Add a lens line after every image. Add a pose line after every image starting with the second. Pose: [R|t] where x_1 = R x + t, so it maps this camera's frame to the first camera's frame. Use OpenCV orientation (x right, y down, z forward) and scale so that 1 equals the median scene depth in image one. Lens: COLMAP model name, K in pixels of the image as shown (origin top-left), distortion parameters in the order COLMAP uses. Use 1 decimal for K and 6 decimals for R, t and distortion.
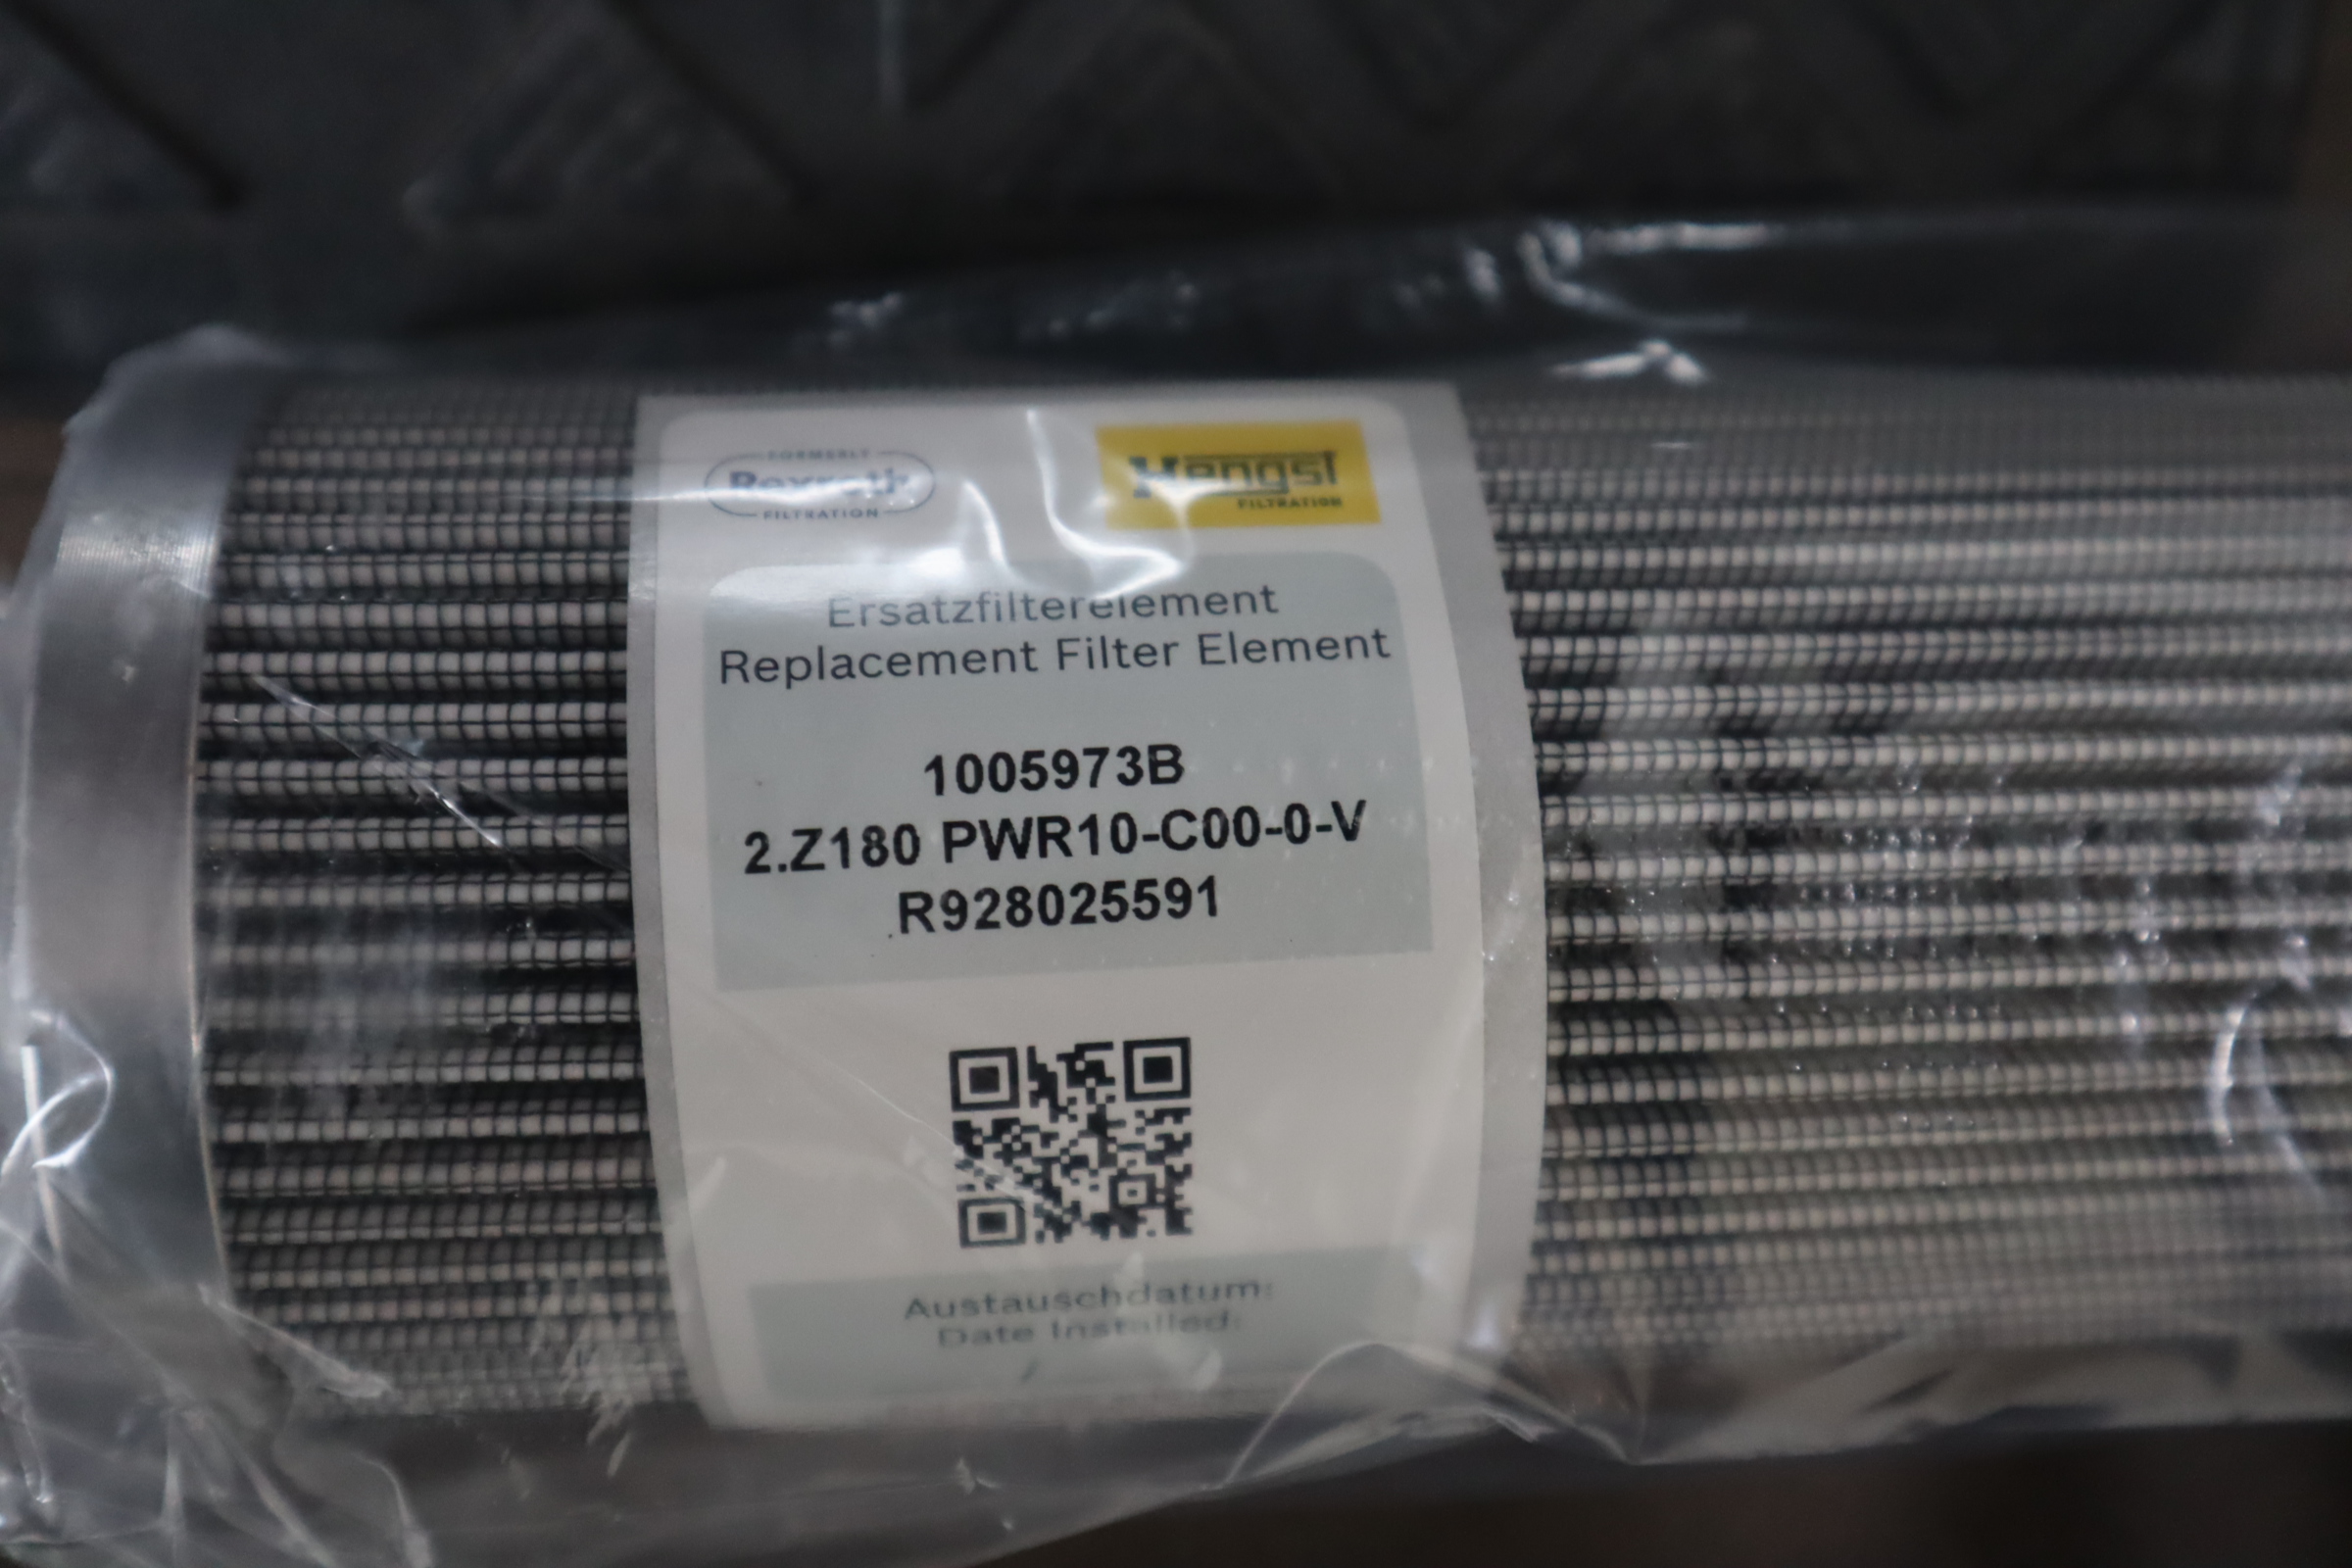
lens RADIAL K [[2615.5, 0, 1226.8], [0, 2615.5, 780.3], [0, 0, 1]] dist [0.054814, 0.050421]
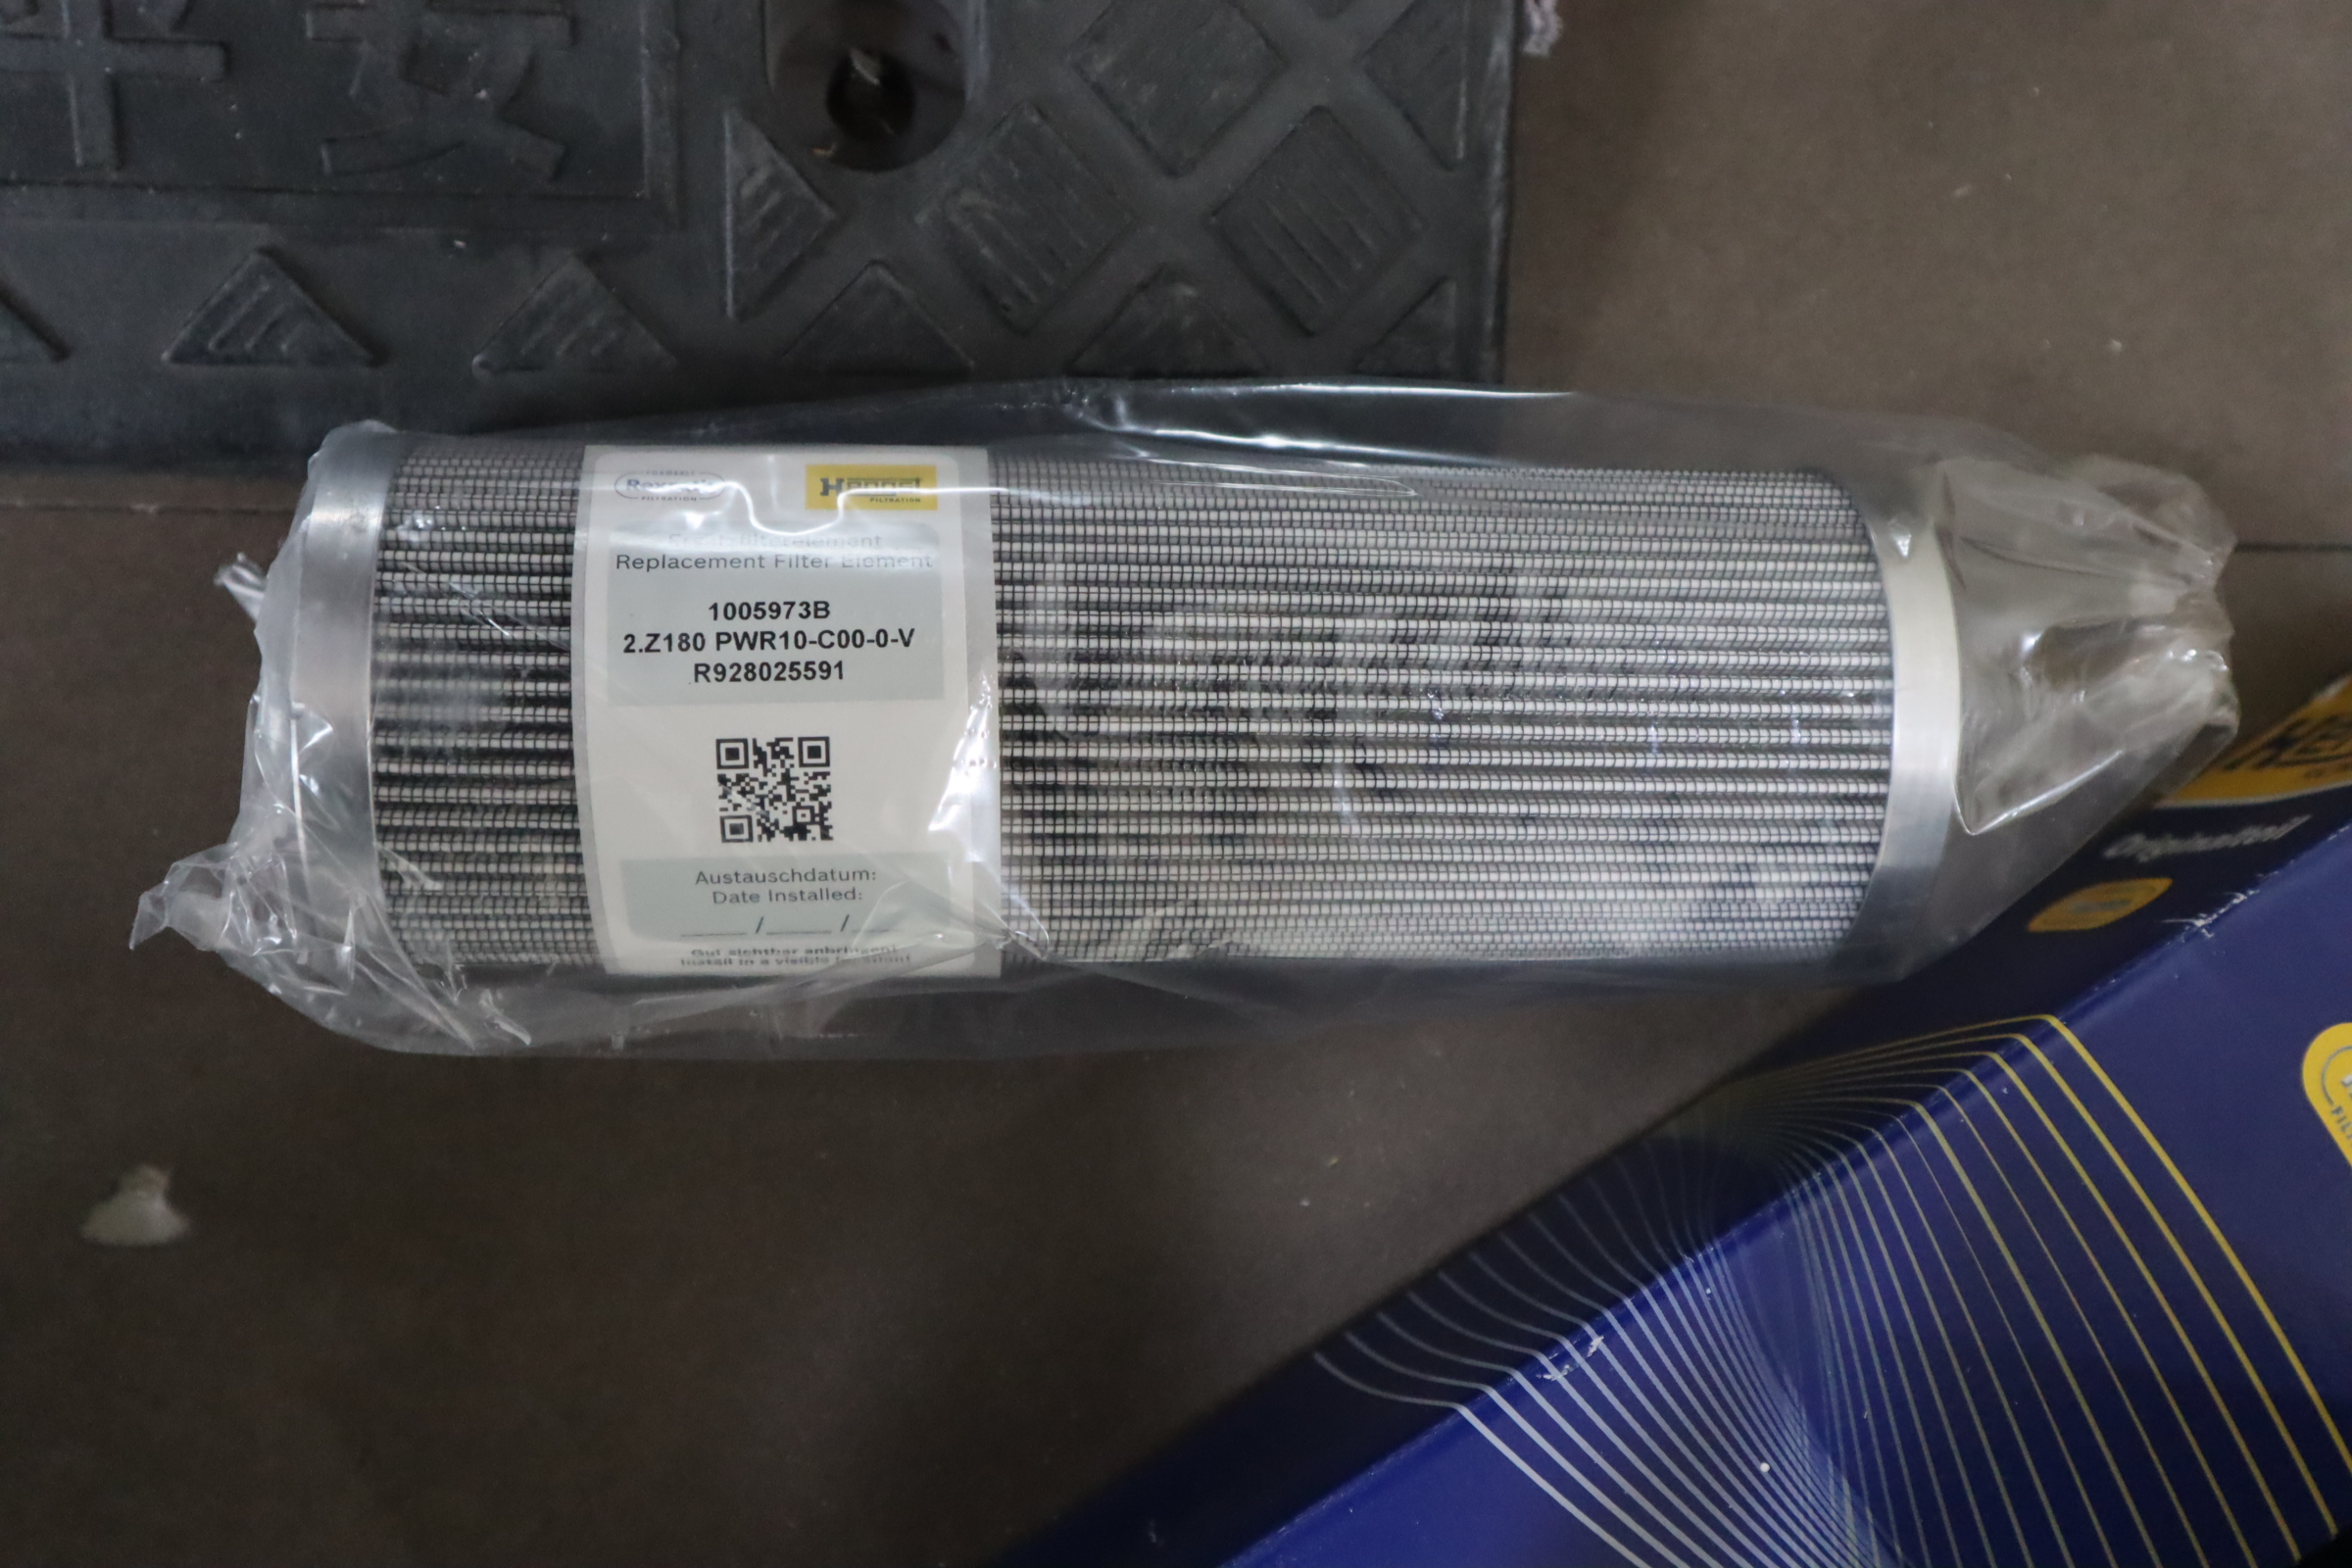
lens RADIAL K [[2589.8, 0, 1287.5], [0, 2589.8, 784.8], [0, 0, 1]] dist [-0.014704, 0.031903]
pose [[0.999191, 0.019818, 0.035008, 0.286568], [-0.016518, 0.995606, -0.092174, 0.325715], [-0.036681, 0.091521, 0.995127, -1.117756]]
